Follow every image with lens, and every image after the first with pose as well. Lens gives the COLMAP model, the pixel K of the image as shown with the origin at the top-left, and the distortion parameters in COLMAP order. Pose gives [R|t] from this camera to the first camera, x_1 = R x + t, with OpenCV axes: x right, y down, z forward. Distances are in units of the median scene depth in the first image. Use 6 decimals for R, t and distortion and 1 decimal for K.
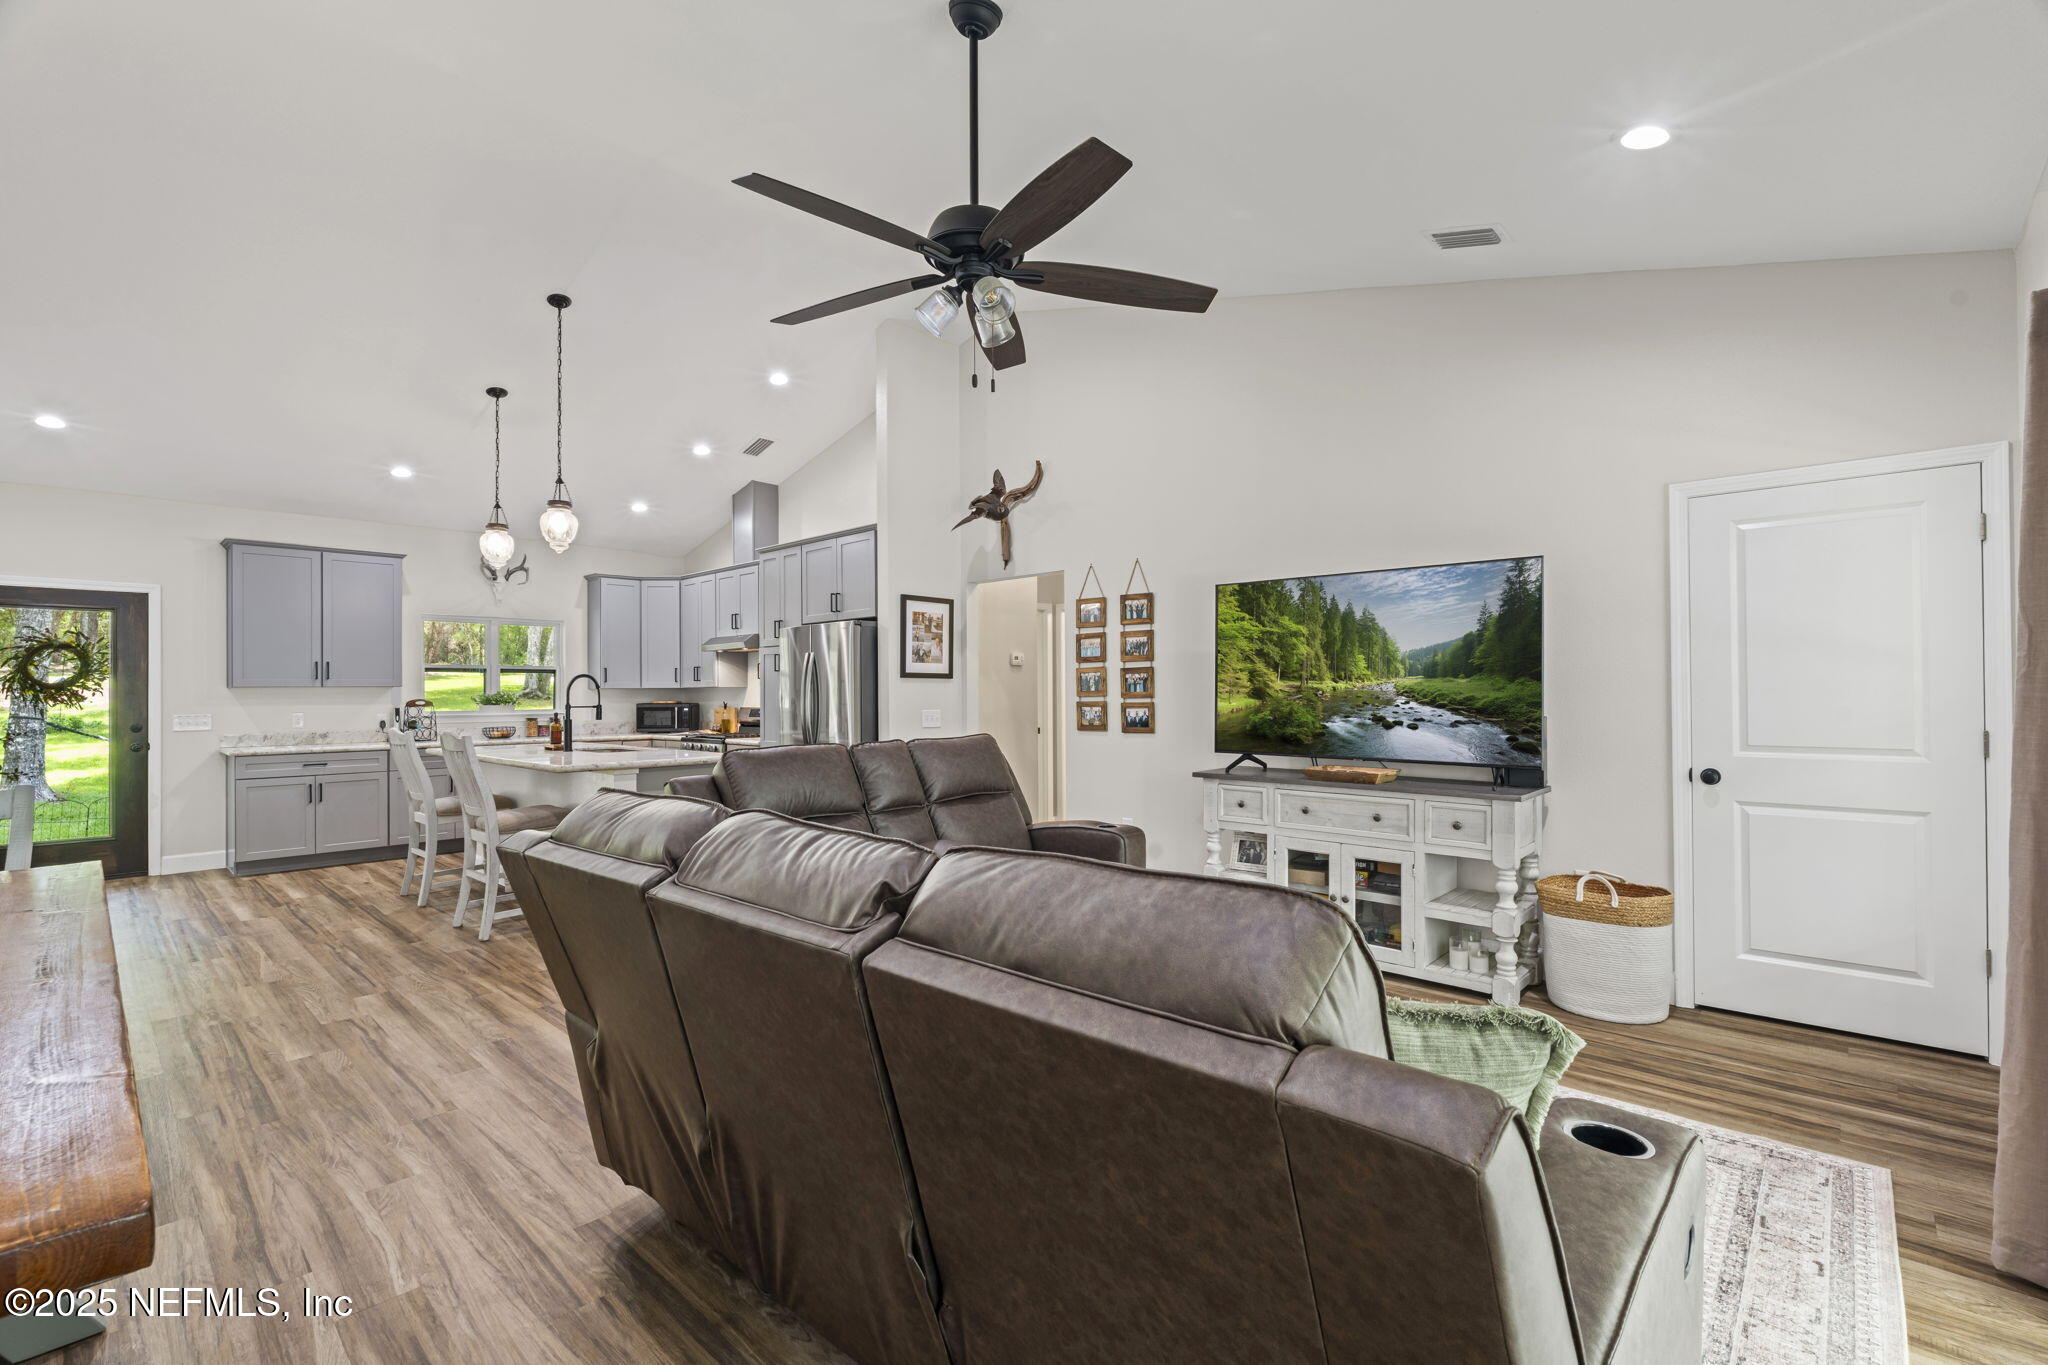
lens RADIAL K [[891.8, 0, 1025.0], [0, 891.8, 687.8], [0, 0, 1]] dist [-0.003153, -0.000060]
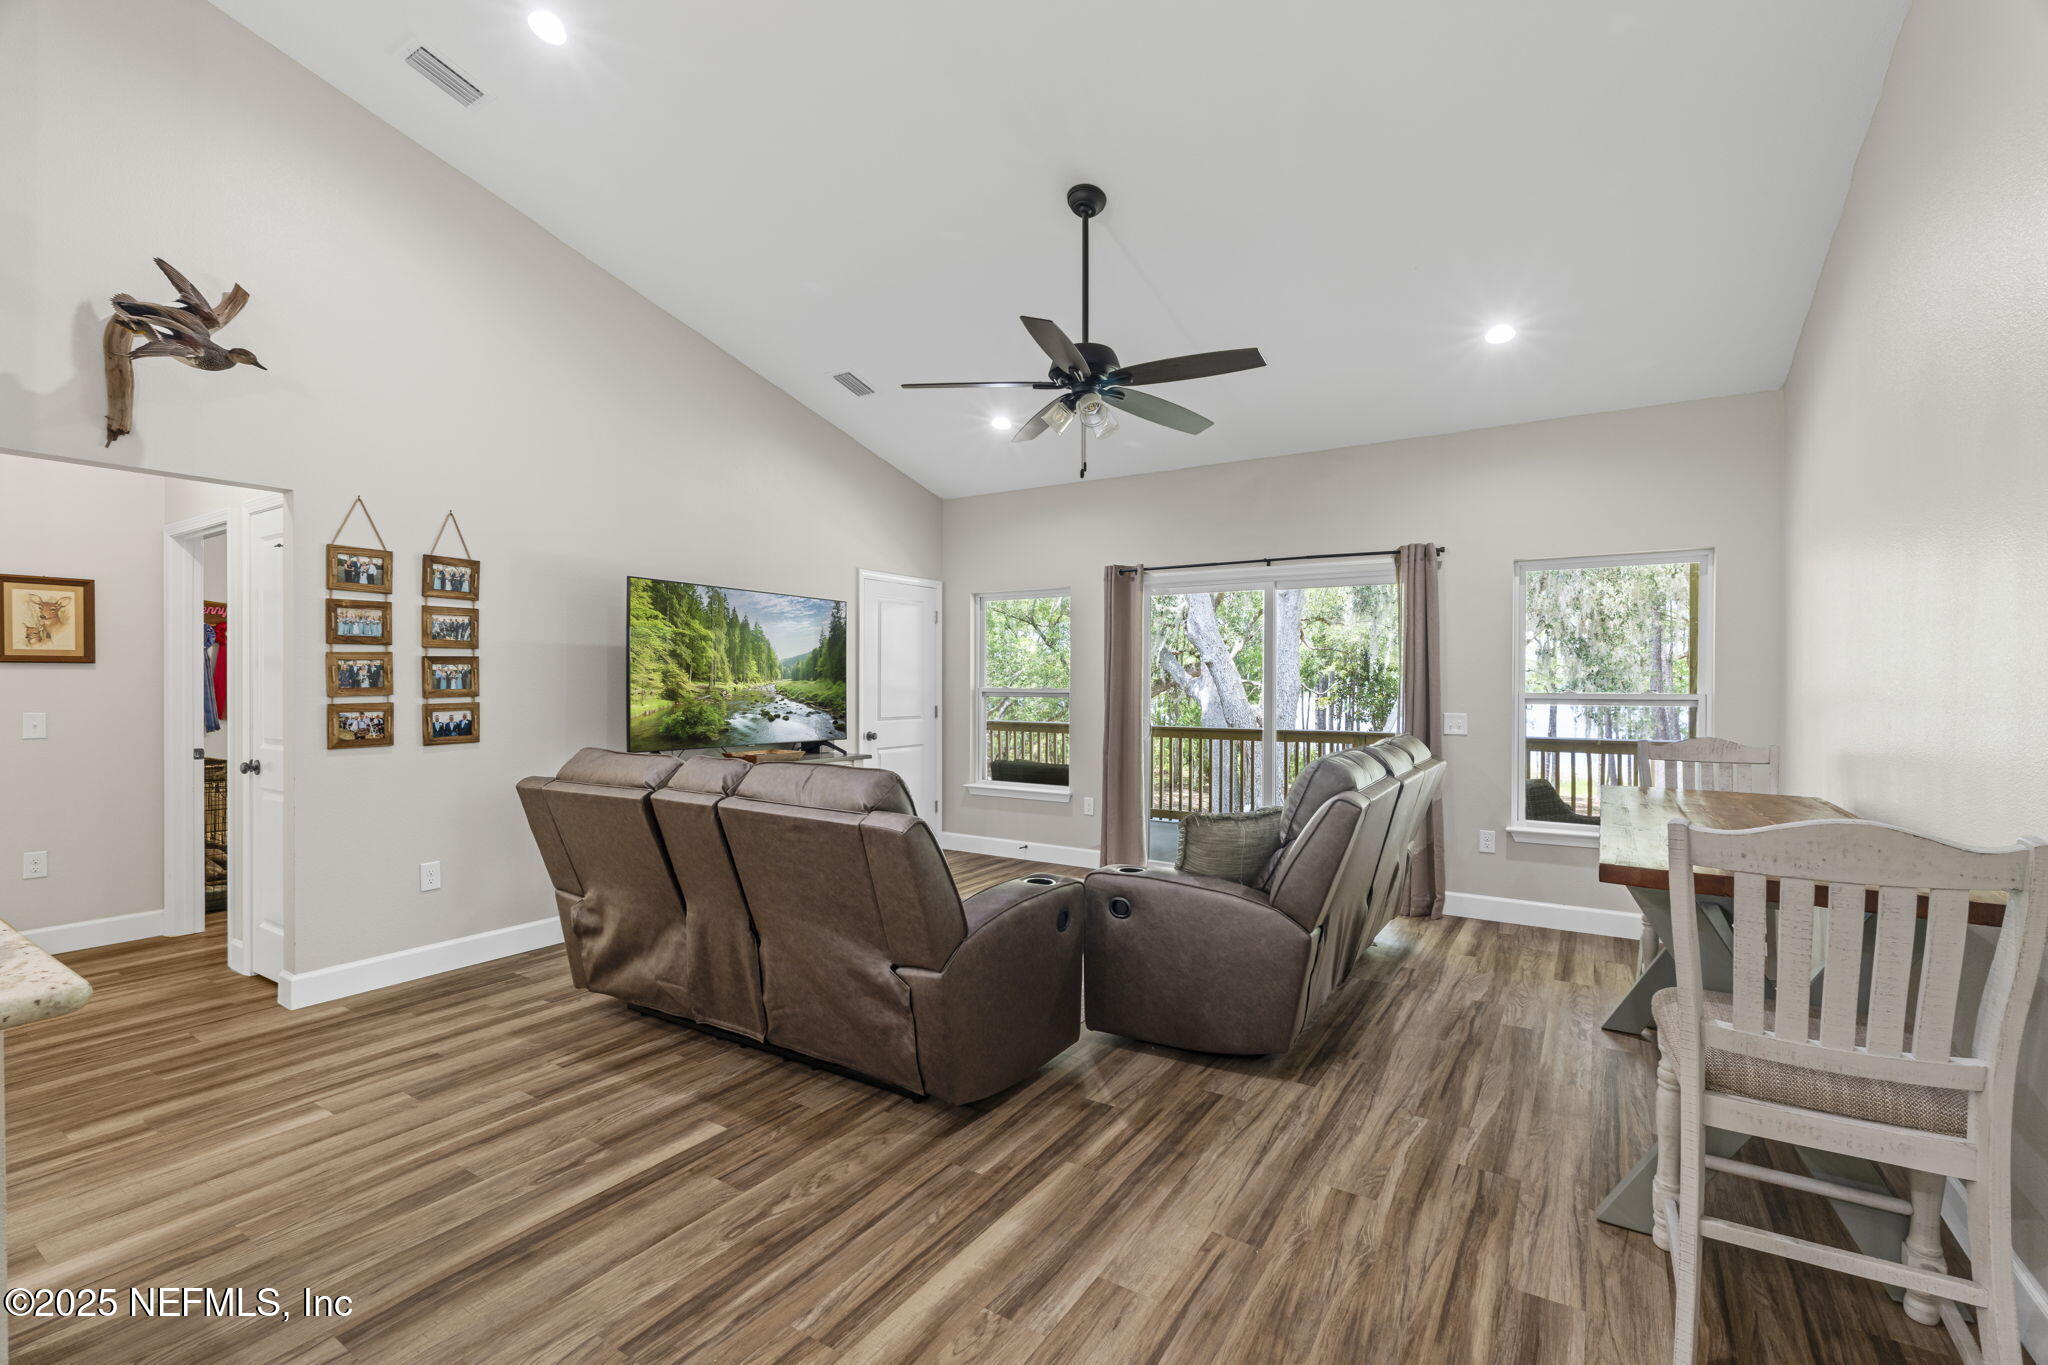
lens RADIAL K [[891.8, 0, 1025.0], [0, 891.8, 687.8], [0, 0, 1]] dist [-0.003153, -0.000060]
pose [[-0.177627, 0.004812, 0.984086, -0.679295], [-0.010819, 0.999918, -0.006842, 0.003276], [-0.984038, -0.011862, -0.177560, 0.645063]]
